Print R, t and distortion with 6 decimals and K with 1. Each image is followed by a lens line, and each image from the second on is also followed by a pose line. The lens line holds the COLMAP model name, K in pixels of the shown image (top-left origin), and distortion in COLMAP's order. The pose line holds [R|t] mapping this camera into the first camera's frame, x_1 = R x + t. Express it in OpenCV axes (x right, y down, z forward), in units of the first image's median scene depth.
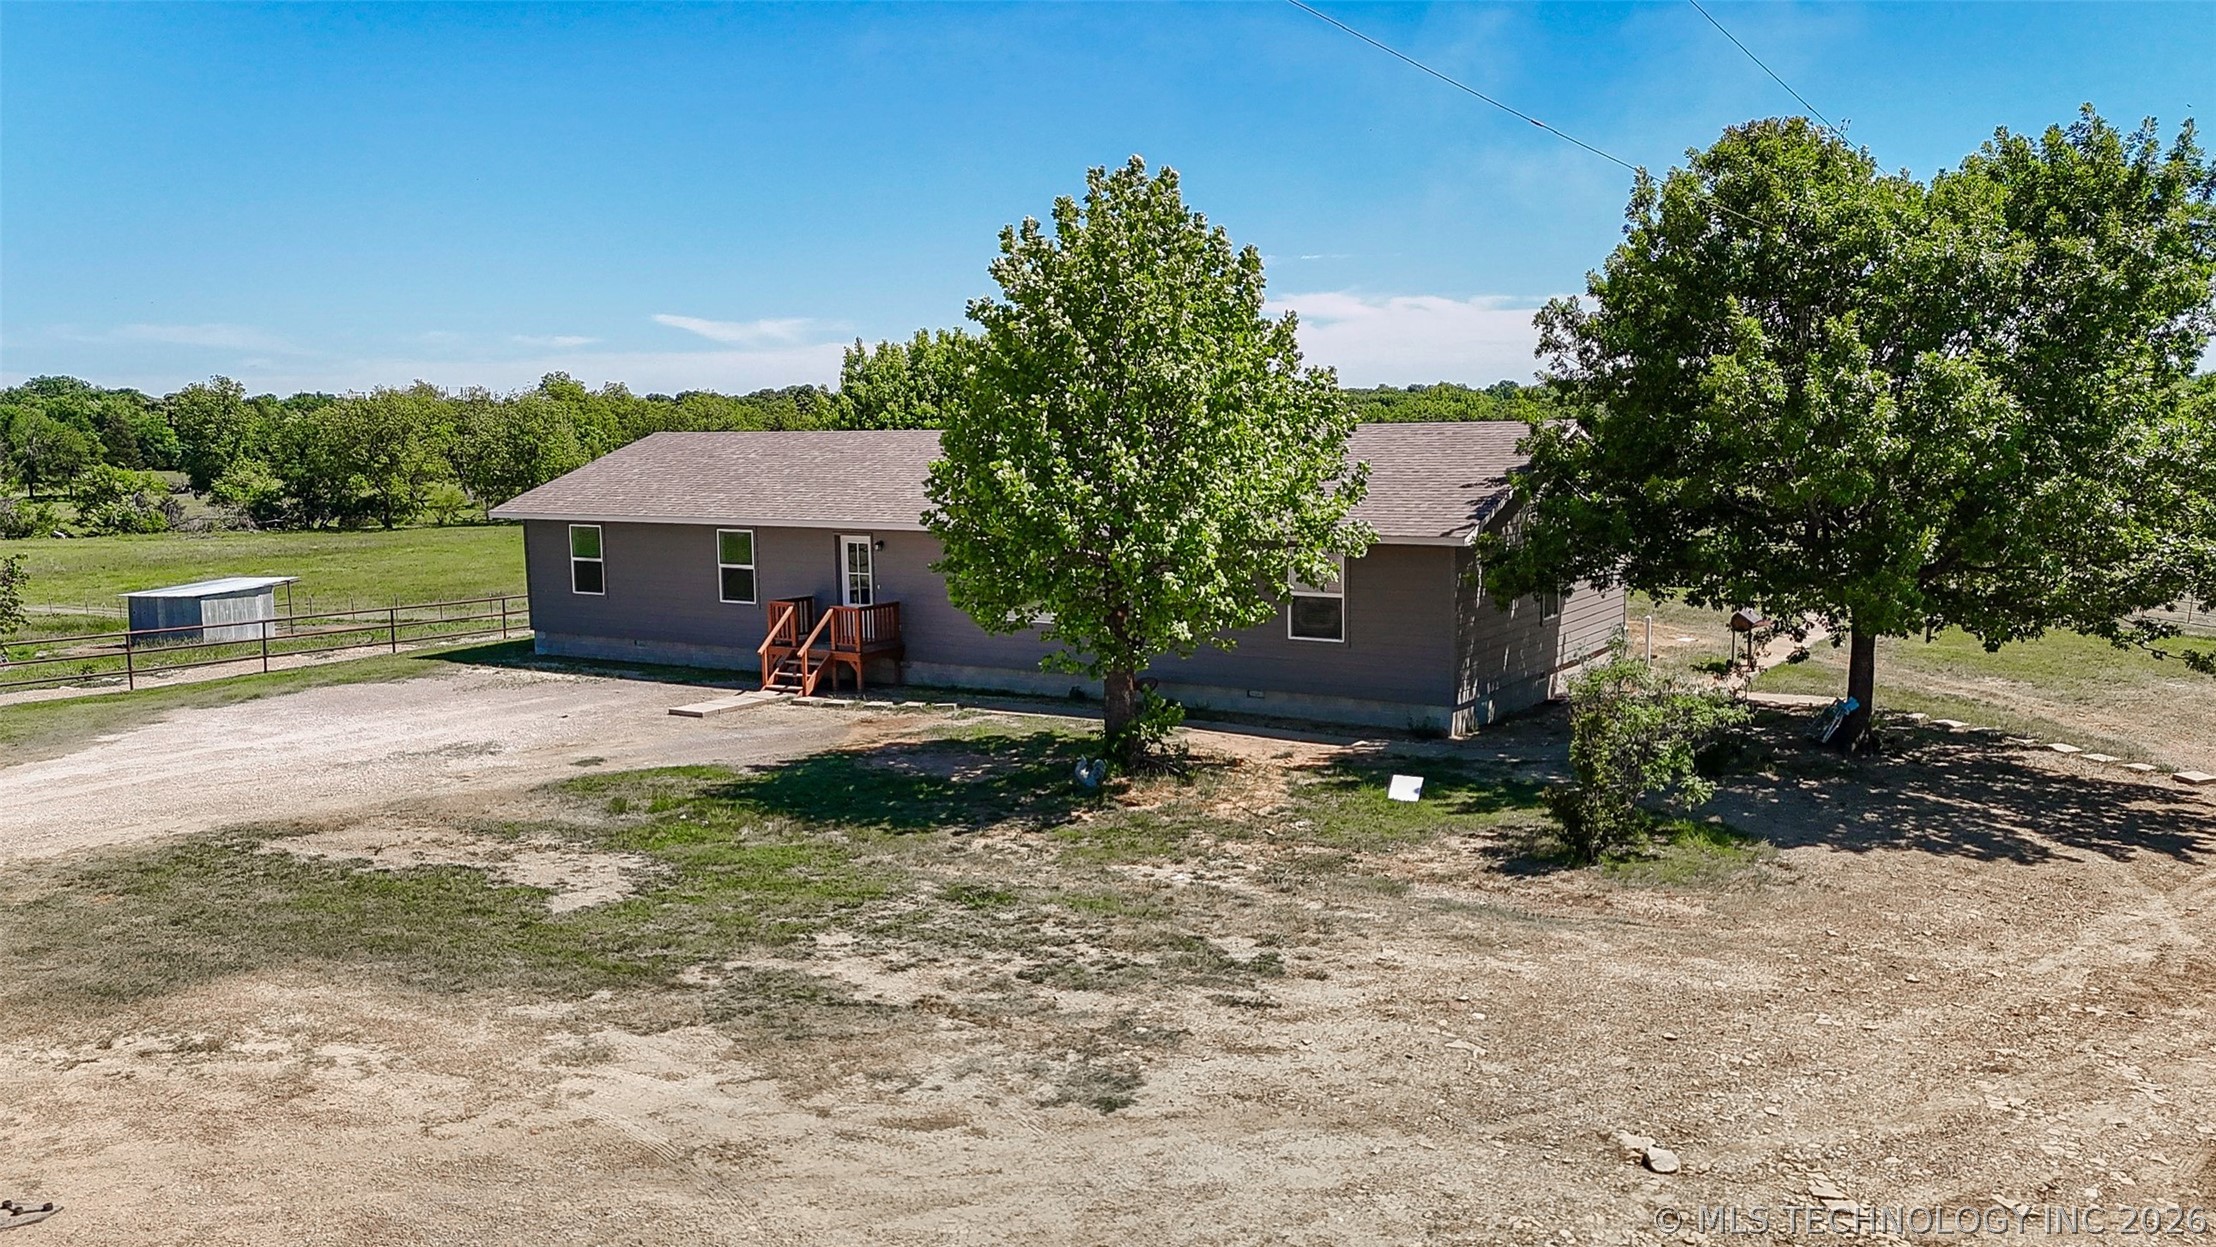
lens RADIAL K [[1688.2, 0, 1139.8], [0, 1688.2, 619.5], [0, 0, 1]] dist [0.058313, -0.069030]
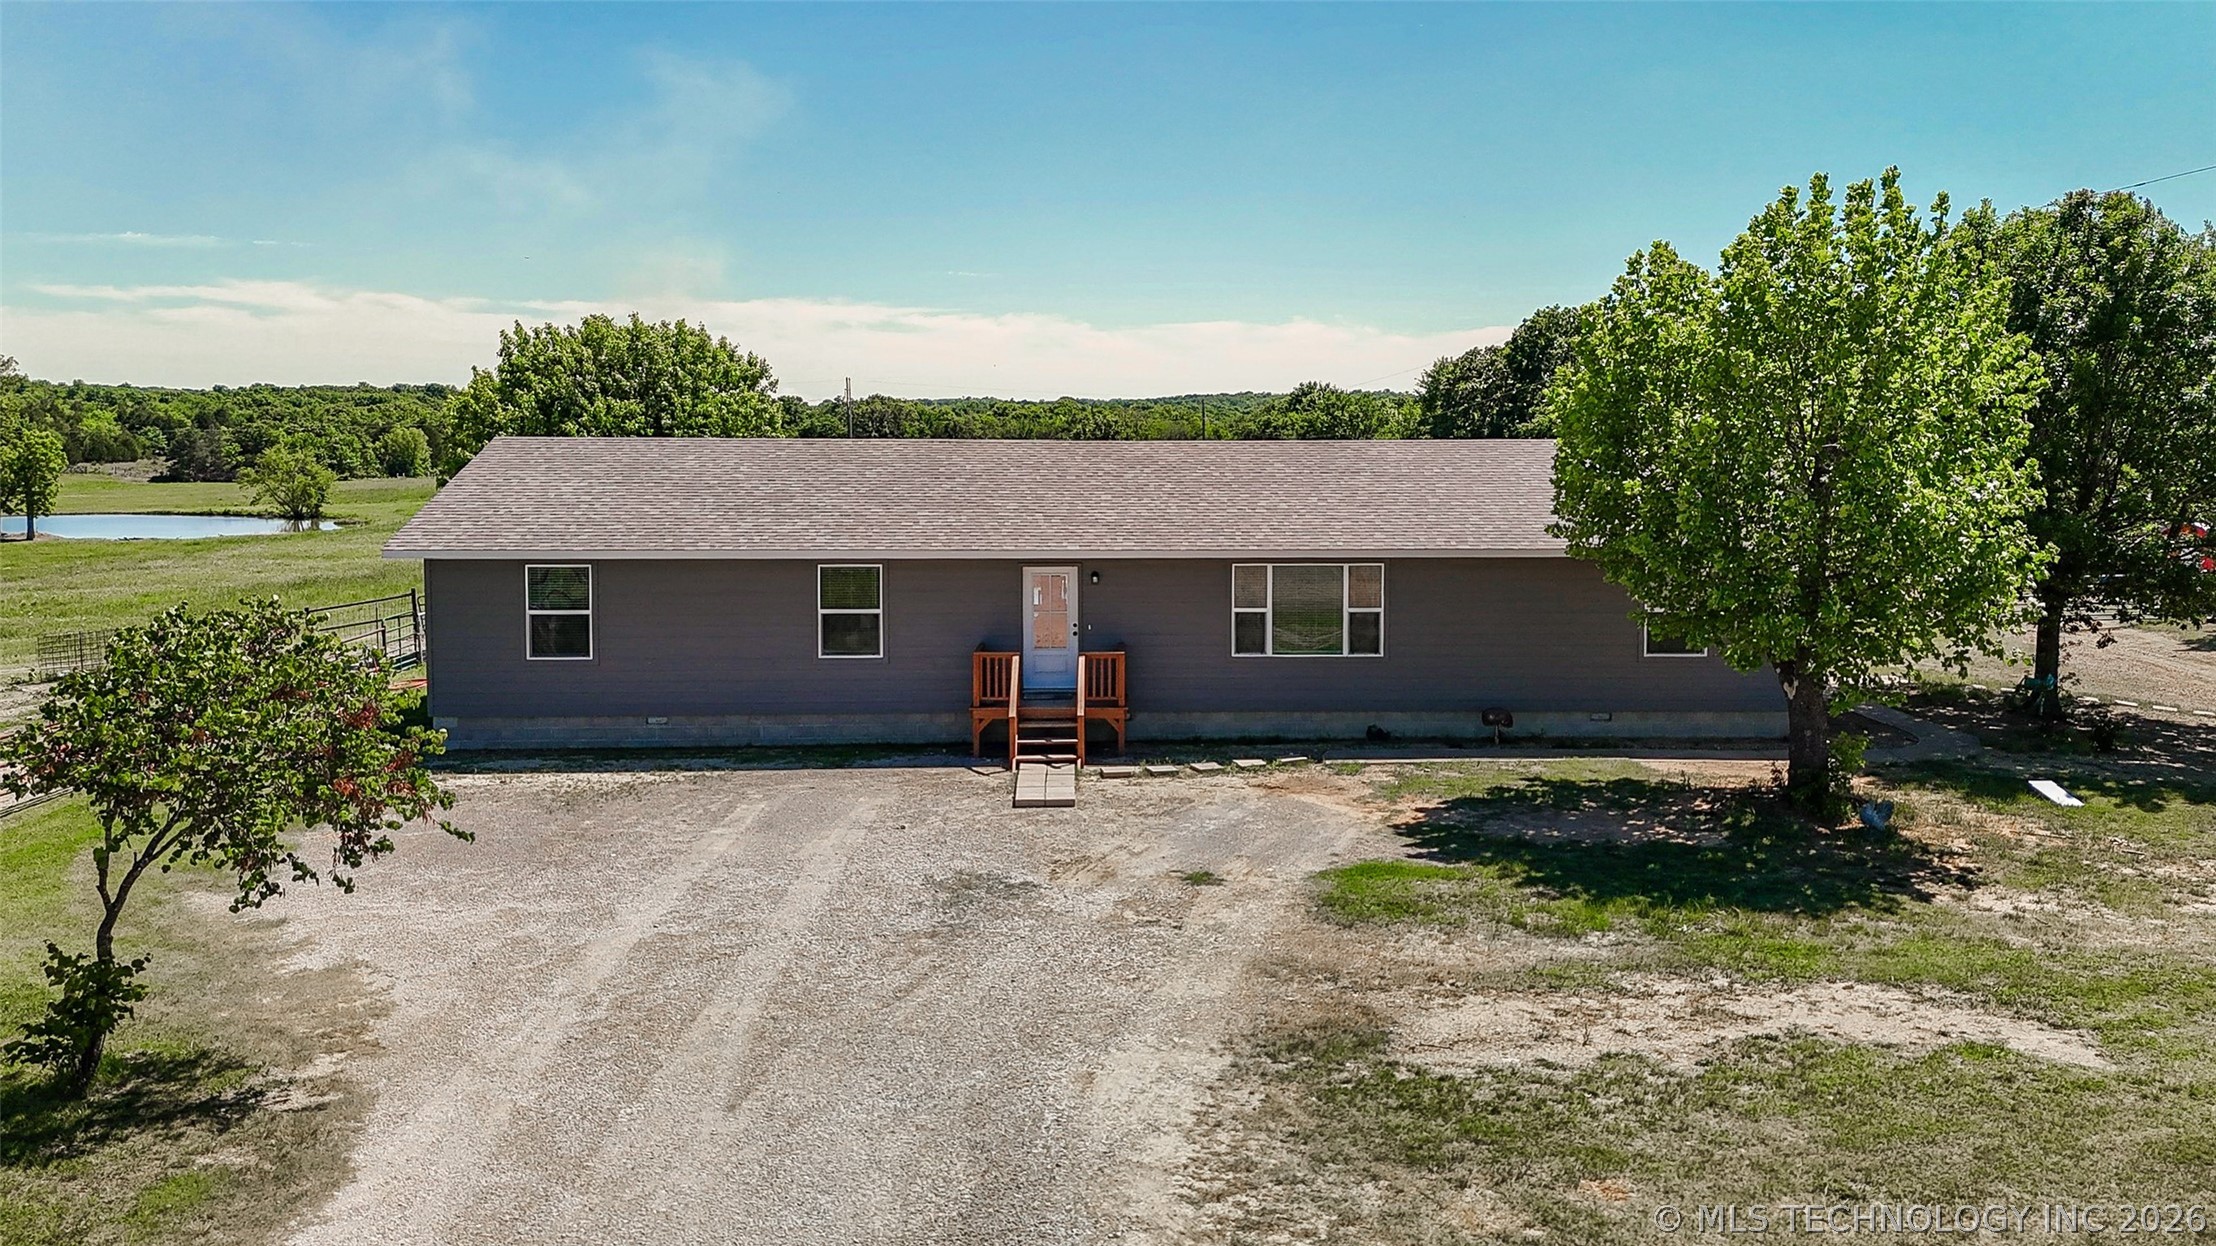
lens RADIAL K [[1647.4, 0, 989.4], [0, 1647.4, 618.1], [0, 0, 1]] dist [0.077649, -0.072128]
pose [[0.831382, -0.052771, 0.553190, -0.769145], [0.054096, 0.998438, 0.013946, -0.044876], [-0.553062, 0.018331, 0.832939, 0.423229]]
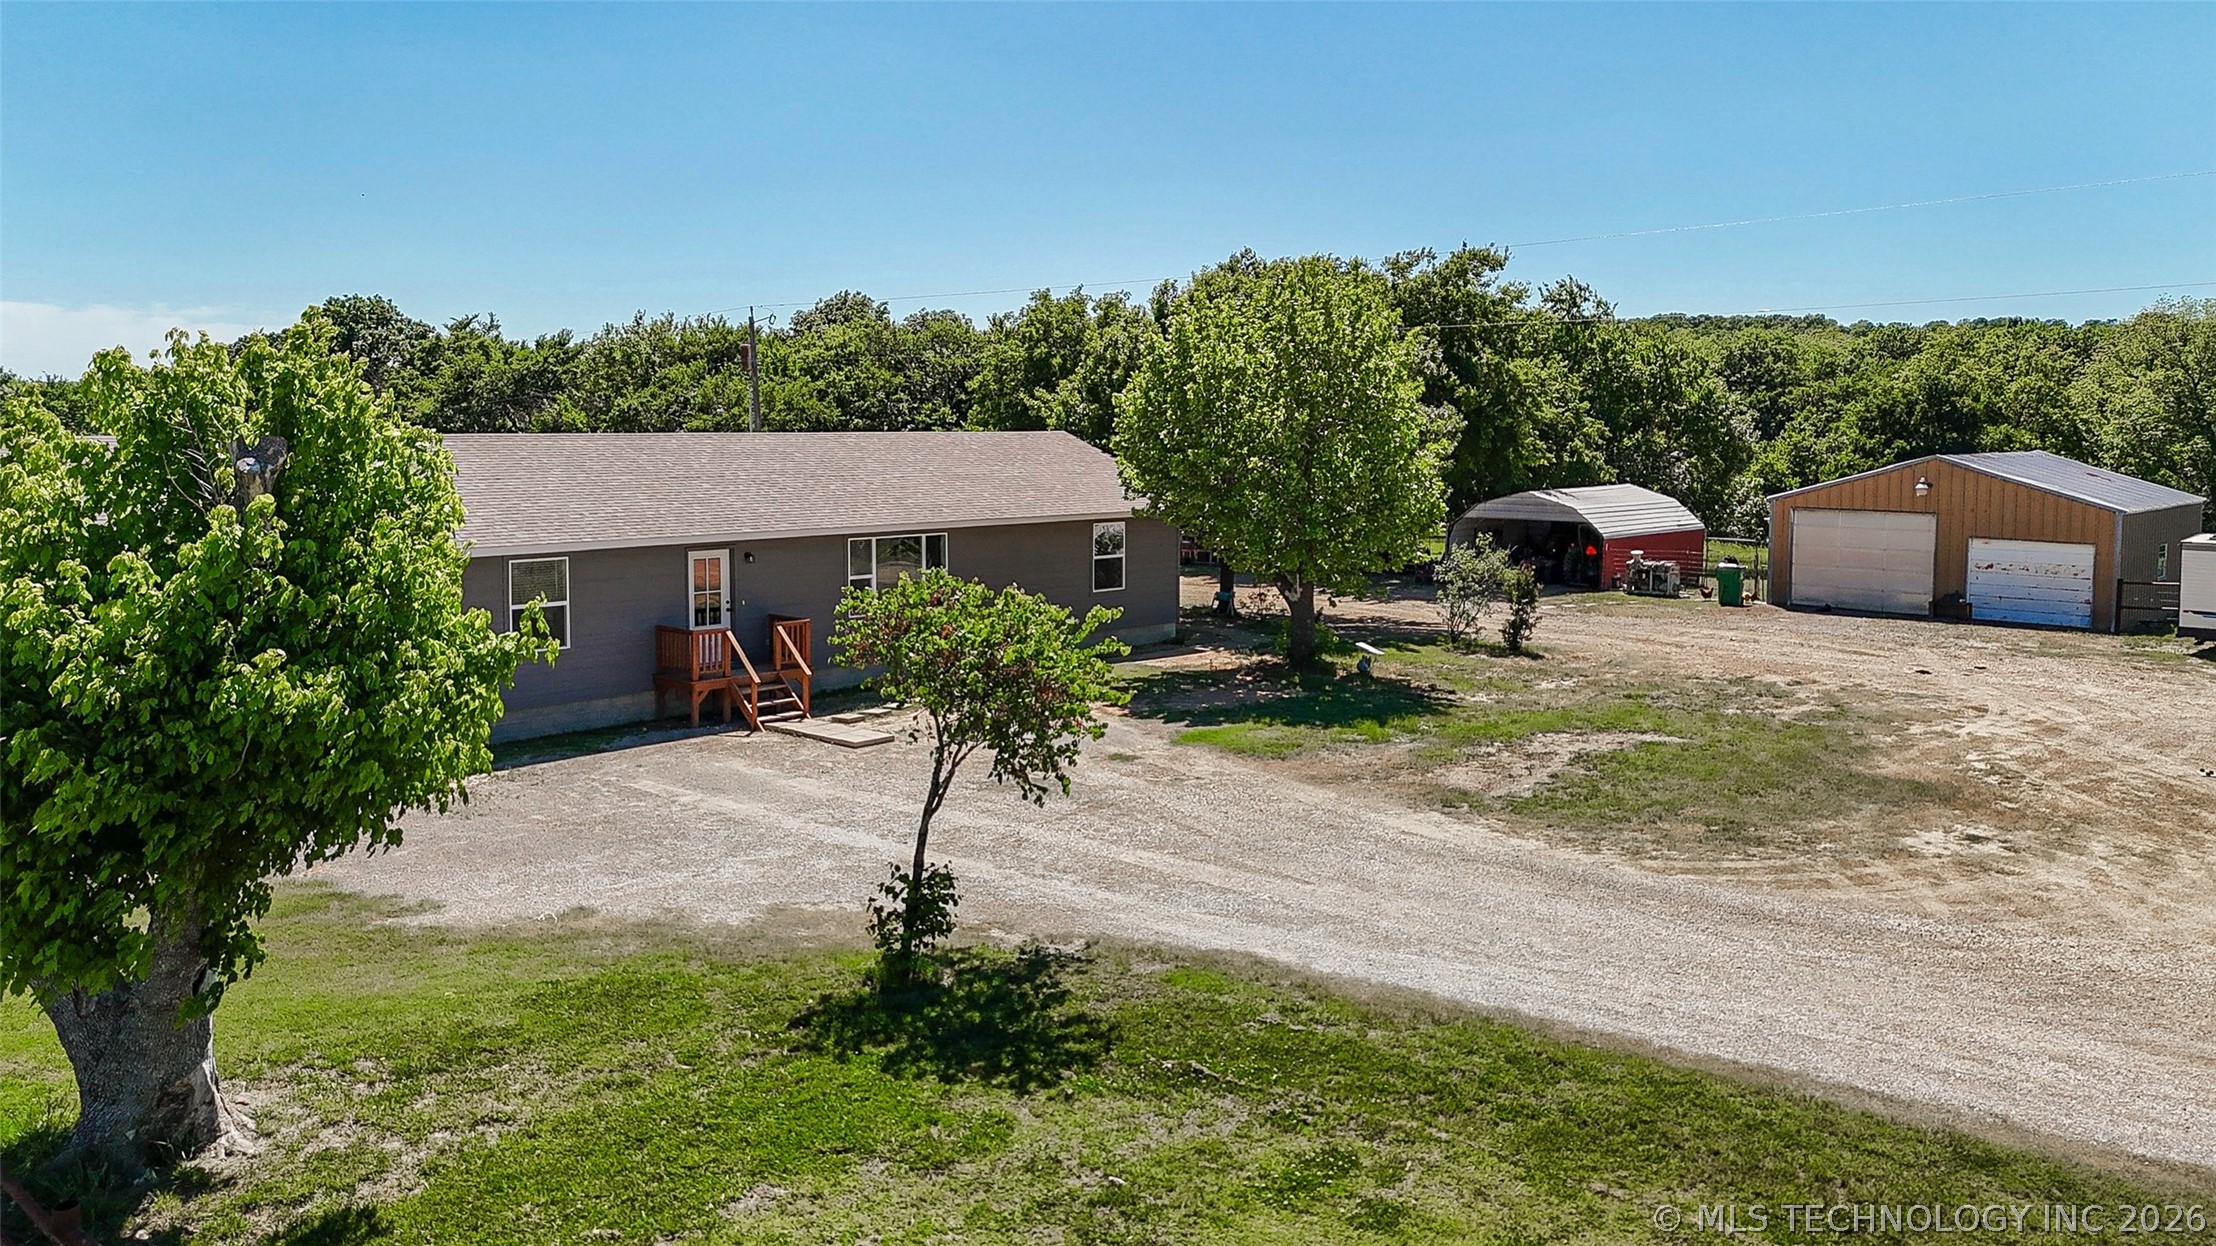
lens RADIAL K [[1612.7, 0, 1122.5], [0, 1612.7, 621.5], [0, 0, 1]] dist [0.069663, -0.058375]
pose [[0.227958, -0.109003, 0.967550, -1.155078], [0.119218, 0.989361, 0.083372, -0.069397], [-0.966345, 0.096344, 0.238528, 0.711859]]
